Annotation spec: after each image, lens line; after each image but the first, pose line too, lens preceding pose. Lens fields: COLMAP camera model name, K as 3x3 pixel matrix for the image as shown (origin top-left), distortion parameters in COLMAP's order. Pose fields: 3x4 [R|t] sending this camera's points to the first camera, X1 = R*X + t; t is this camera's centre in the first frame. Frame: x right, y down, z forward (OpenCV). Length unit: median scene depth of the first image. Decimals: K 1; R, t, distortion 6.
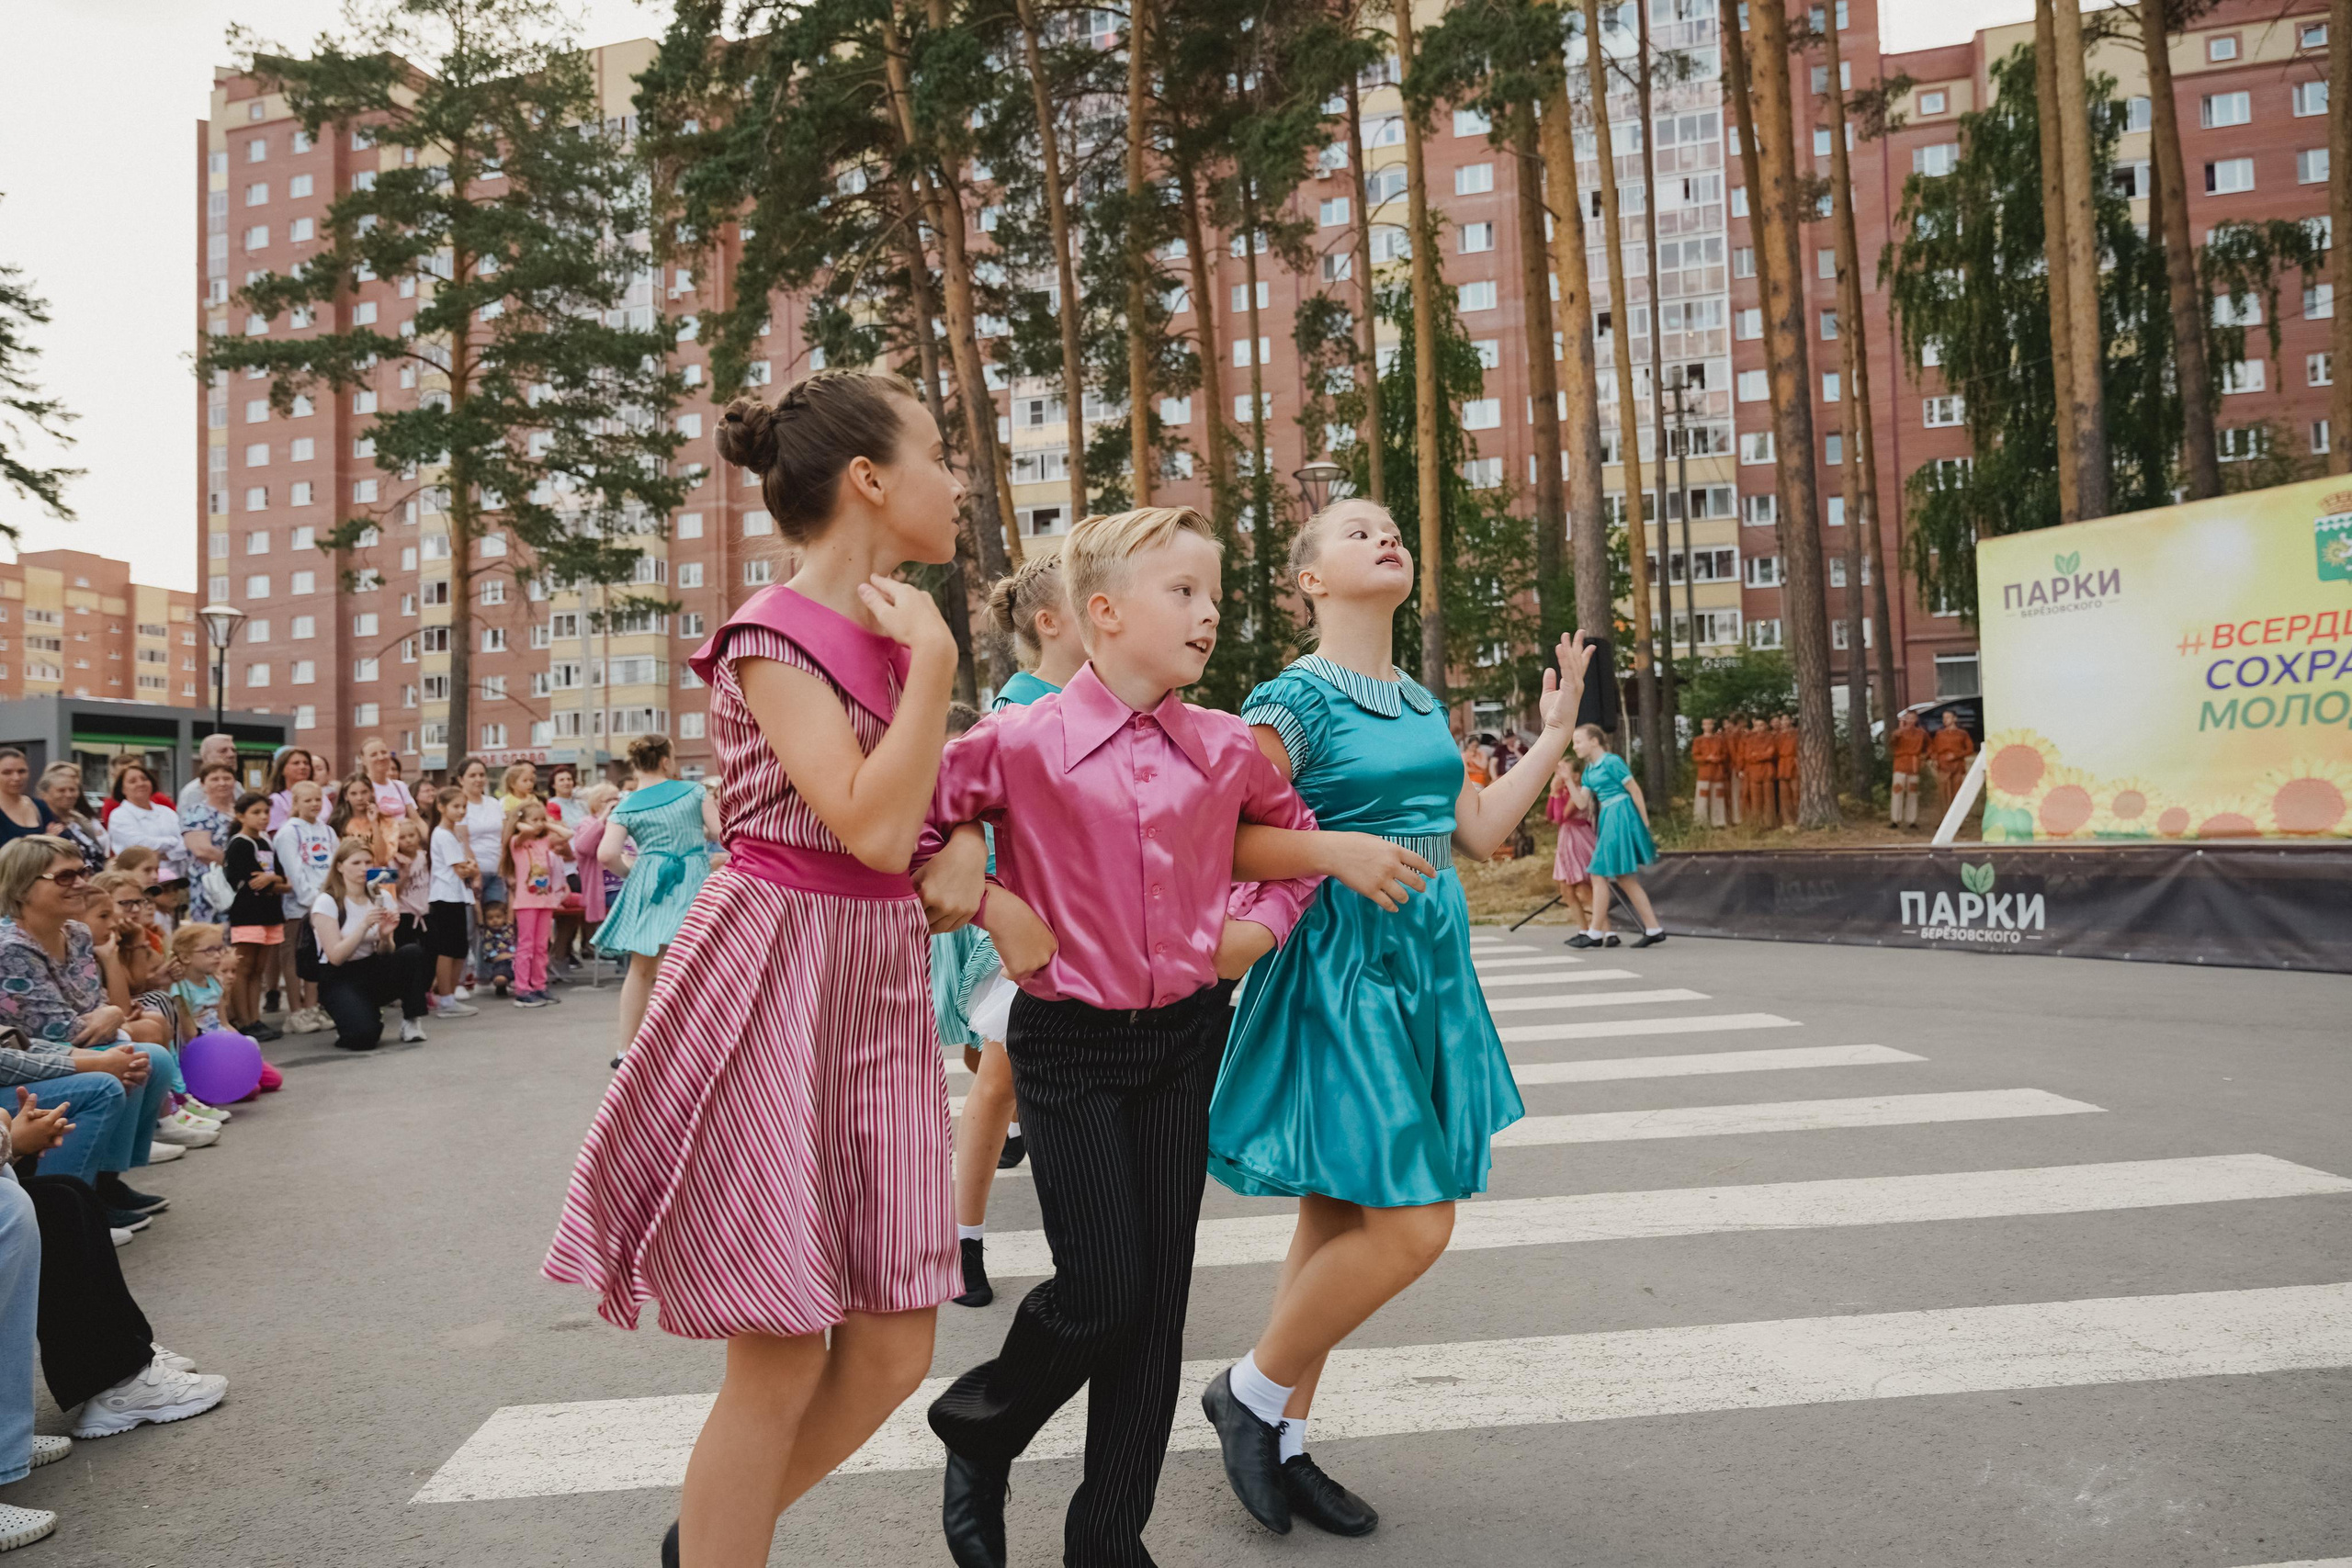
lens RADIAL K [[1560.5, 0, 1167.8], [0, 1560.5, 796.4], [0, 0, 1]] dist [-0.005447, -0.002119]
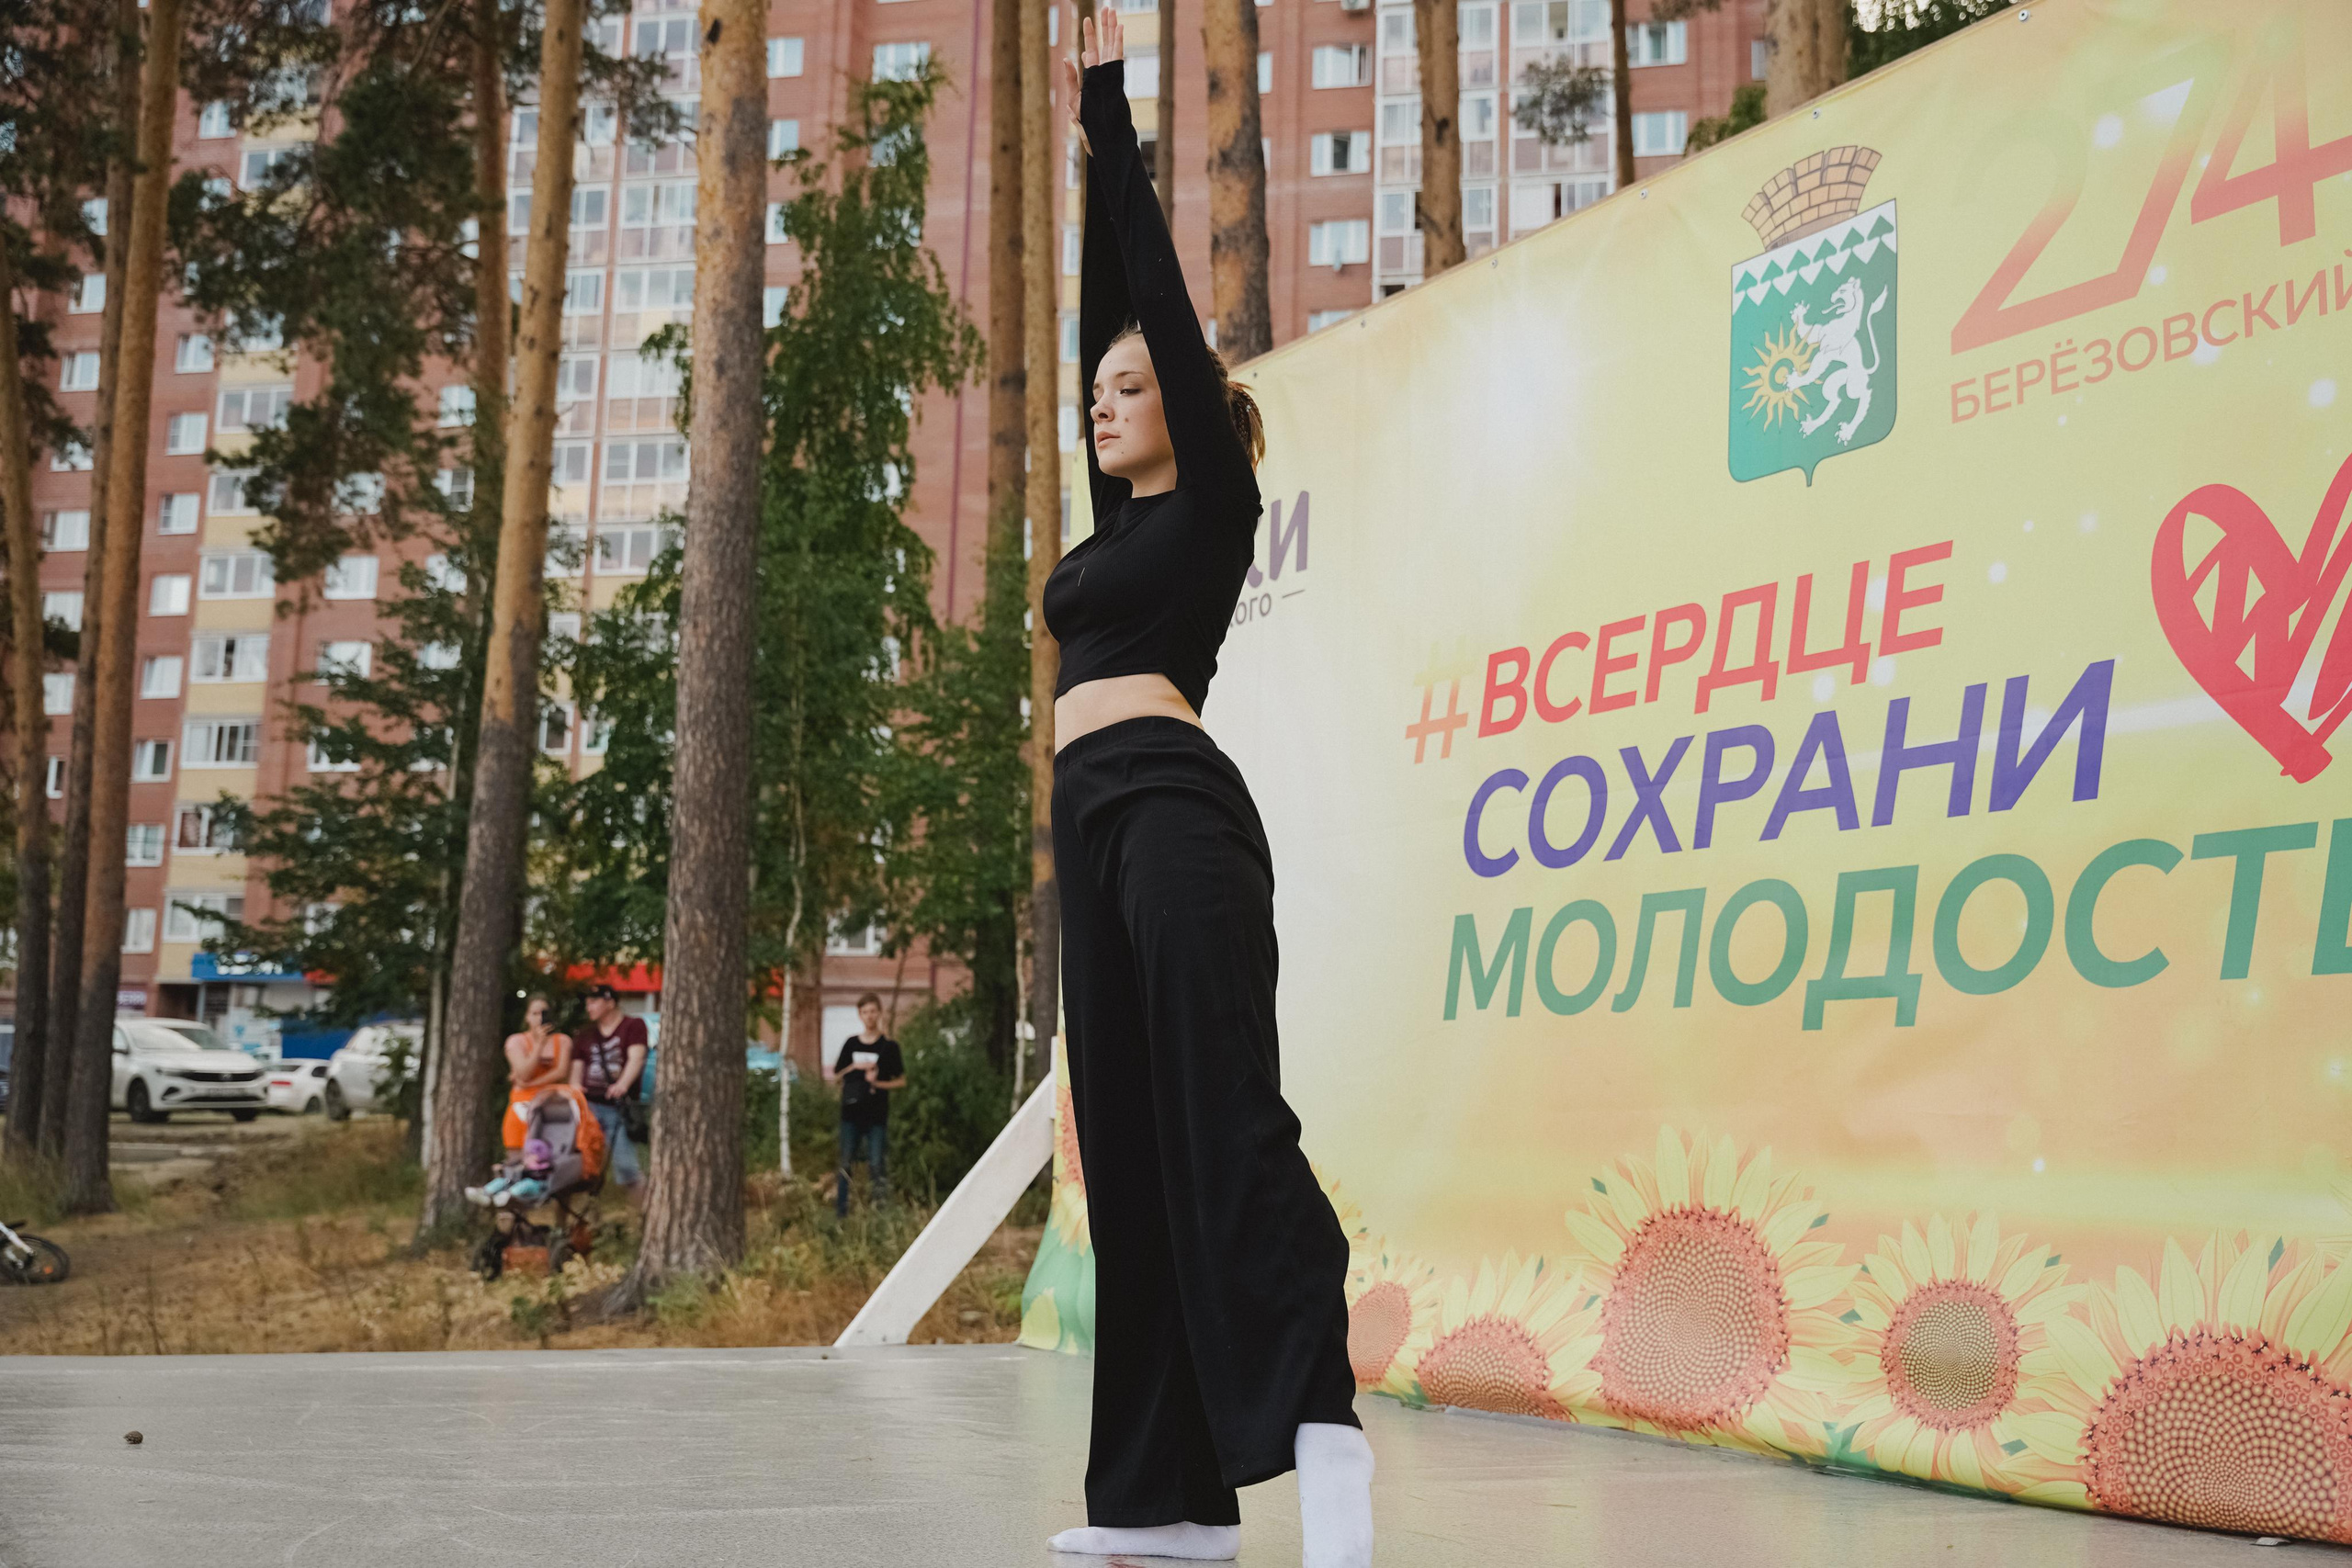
lens RADIAL K [[2309.7, 0, 1223.4], [0, 2309.7, 779.7], [0, 0, 1]] dist [-0.001932, 0.000000]
pose [[0.992196, 0.069024, 0.103839, 0.601055], [-0.052983, 0.987265, -0.149999, -0.020350], [-0.112870, 0.143327, 0.983218, 0.606510]]
